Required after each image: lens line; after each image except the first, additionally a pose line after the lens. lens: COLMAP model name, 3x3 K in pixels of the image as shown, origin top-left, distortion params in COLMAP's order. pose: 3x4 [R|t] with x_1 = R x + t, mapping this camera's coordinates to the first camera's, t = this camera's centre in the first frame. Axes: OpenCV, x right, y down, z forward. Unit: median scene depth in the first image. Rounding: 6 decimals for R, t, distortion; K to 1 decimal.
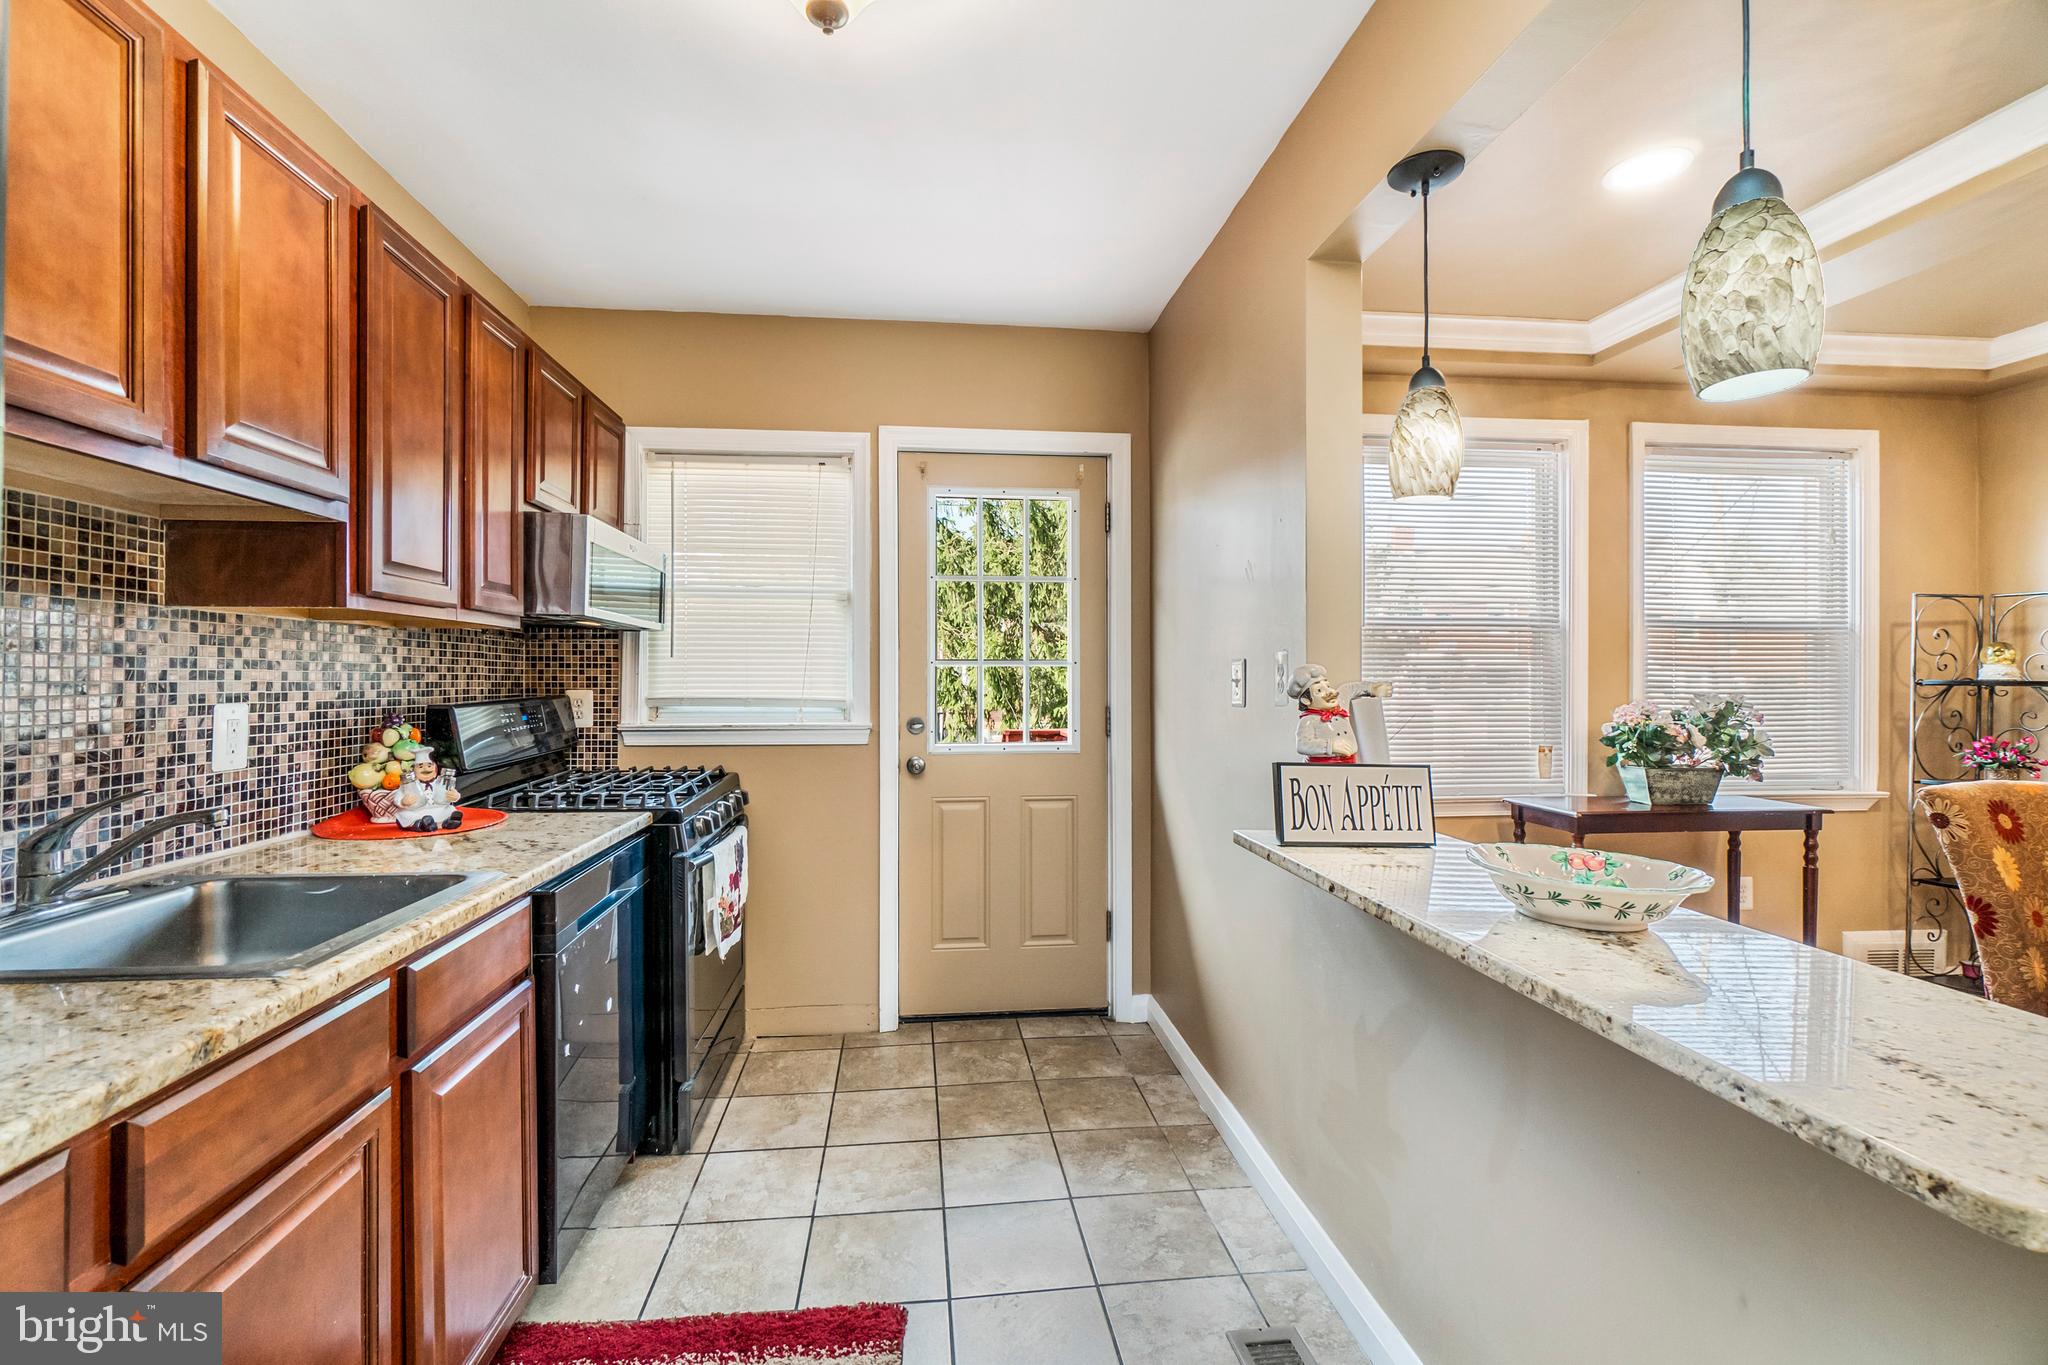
lens RADIAL K [[889.3, 0, 1022.2], [0, 889.3, 677.6], [0, 0, 1]] dist [-0.001498, -0.000155]
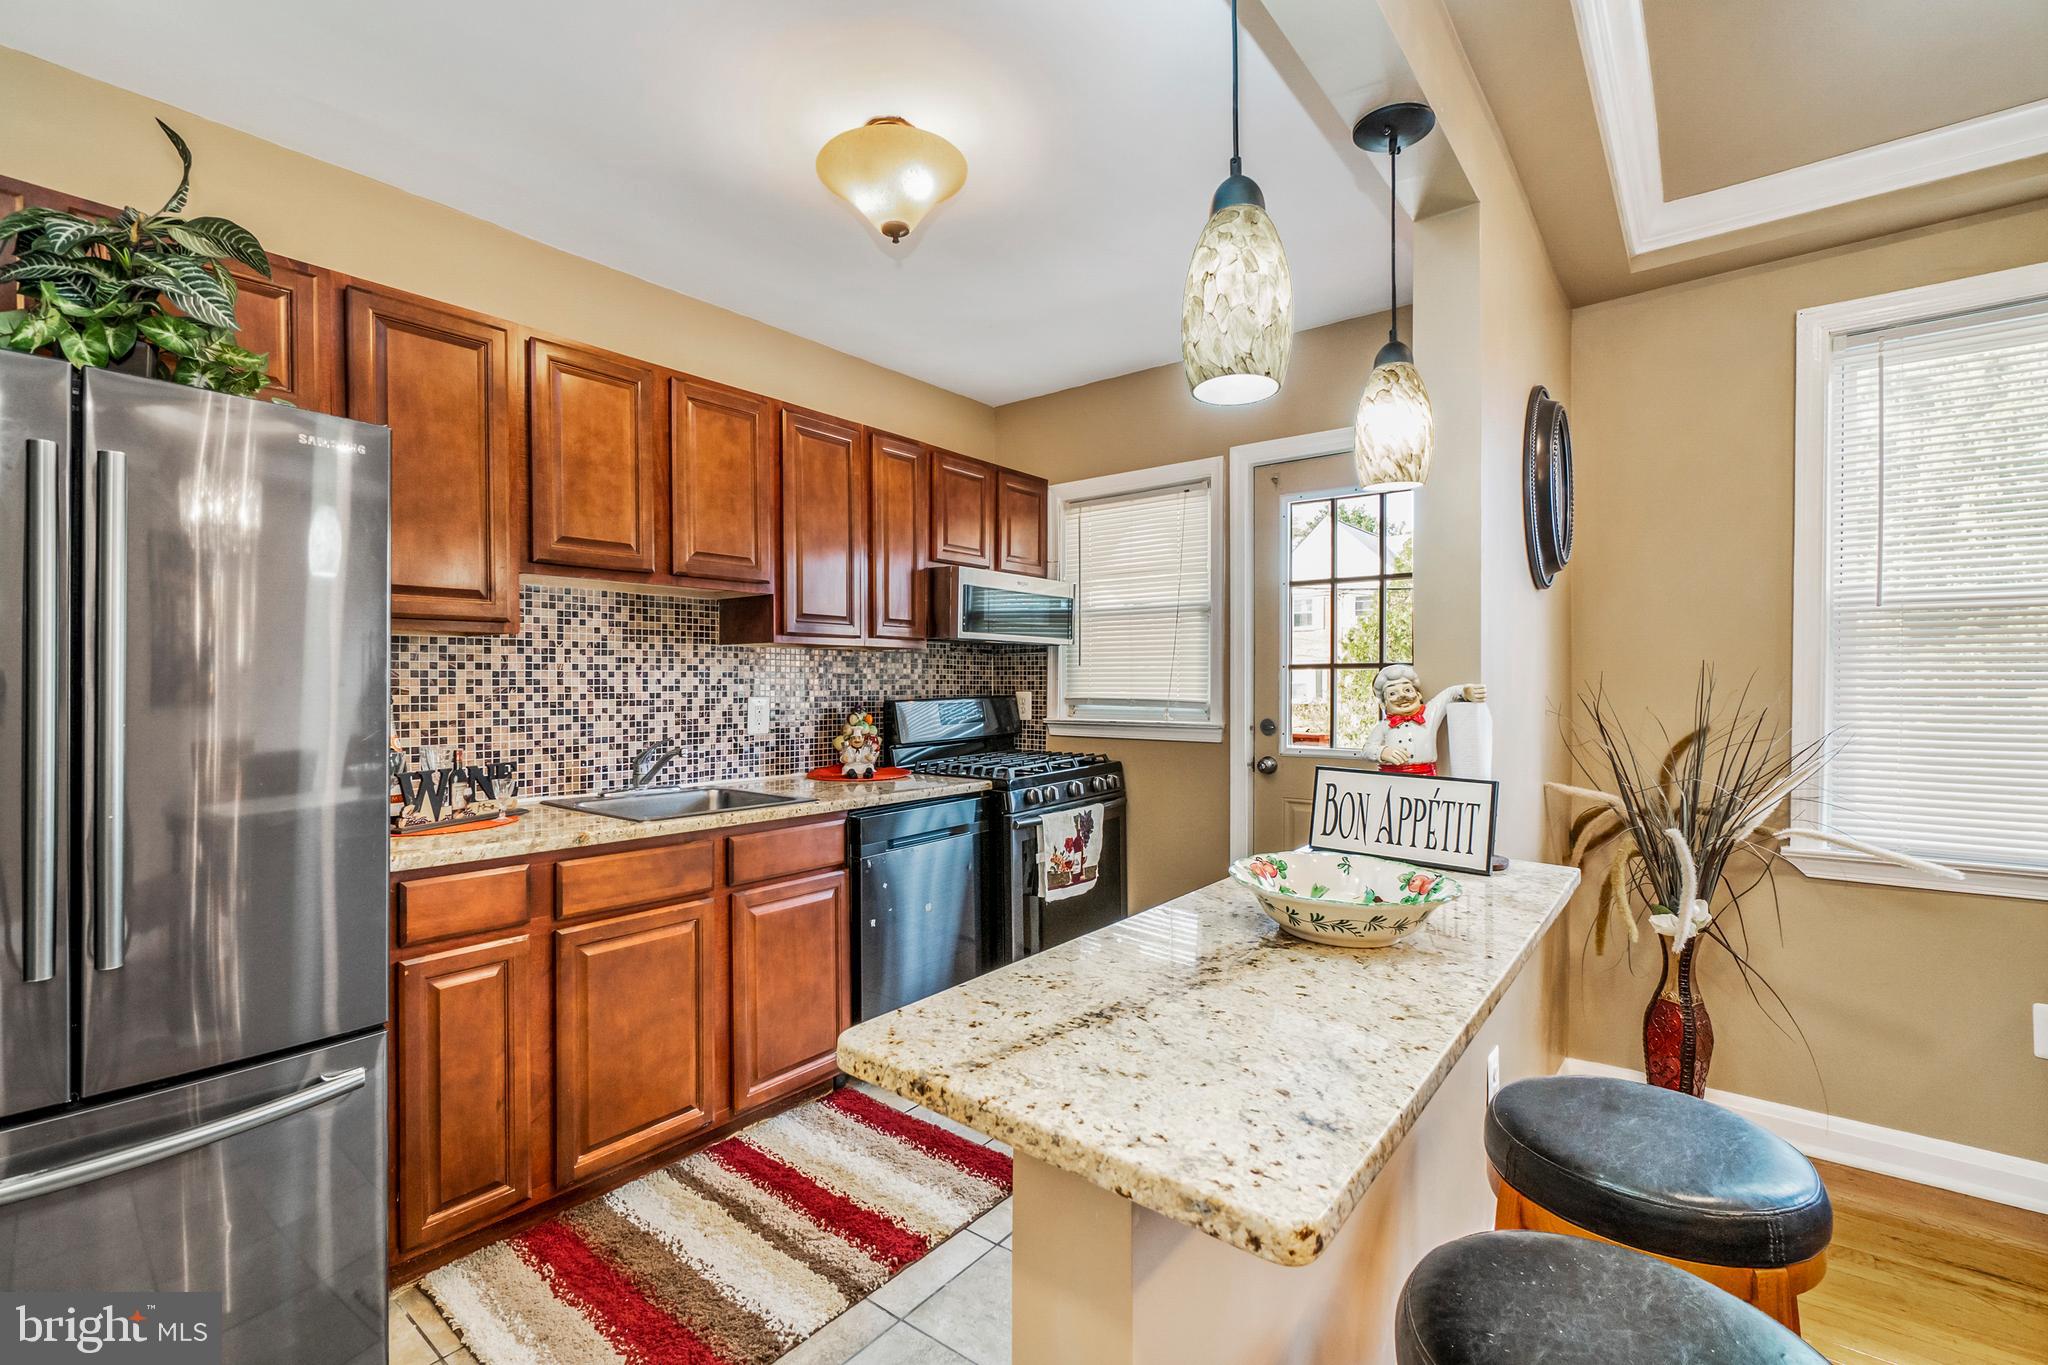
lens RADIAL K [[920.5, 0, 1014.2], [0, 920.5, 694.6], [0, 0, 1]] dist [-0.003688, -0.000470]
pose [[0.709208, 0.006875, -0.704966, 0.756506], [0.002815, 0.999917, 0.012583, 0.002229], [0.704994, -0.010908, 0.709130, 0.040049]]
